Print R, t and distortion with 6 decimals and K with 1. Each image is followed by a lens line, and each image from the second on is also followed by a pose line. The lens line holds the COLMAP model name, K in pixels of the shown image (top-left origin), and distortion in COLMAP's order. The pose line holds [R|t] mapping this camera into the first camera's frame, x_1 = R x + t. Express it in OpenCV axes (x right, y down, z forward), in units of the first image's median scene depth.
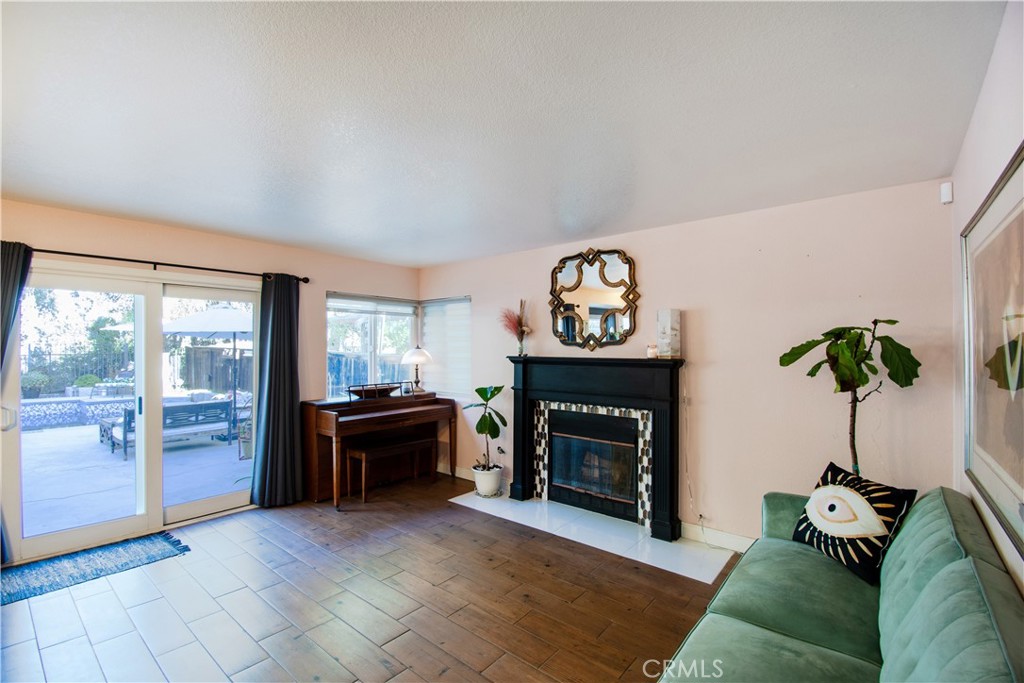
lens RADIAL K [[450.2, 0, 508.0], [0, 450.2, 342.6], [0, 0, 1]] dist [0.004152, -0.001816]
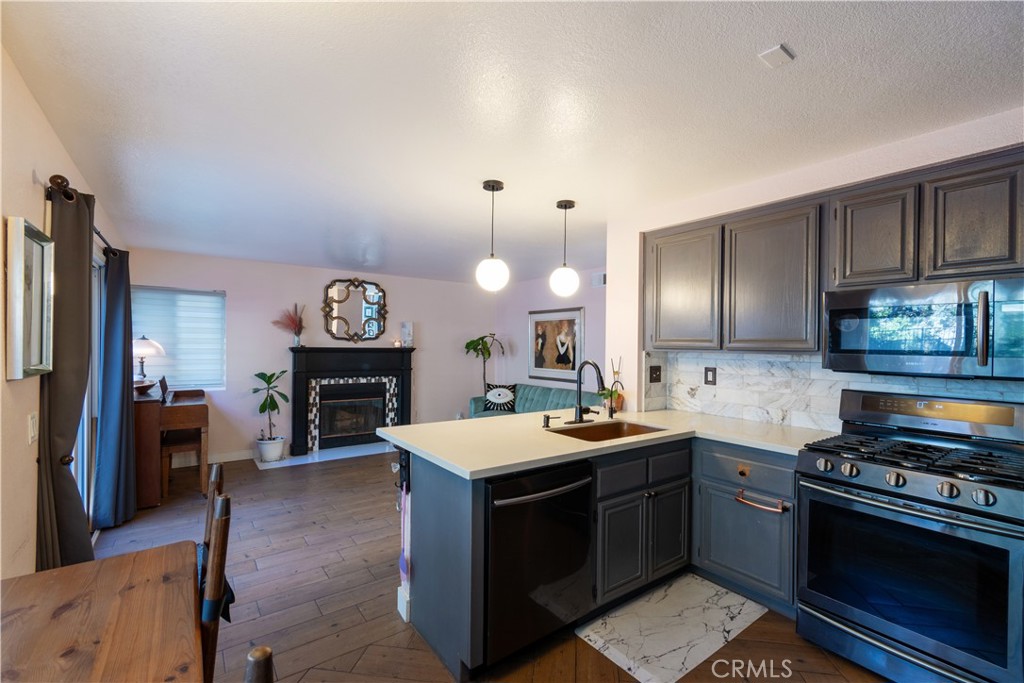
lens RADIAL K [[450.2, 0, 515.1], [0, 450.2, 344.4], [0, 0, 1]] dist [0.004152, -0.001816]
pose [[0.239237, 0.002031, 0.970959, -1.122487], [-0.024571, 0.999690, 0.003963, 0.002226], [-0.970650, -0.024805, 0.239212, 0.083619]]
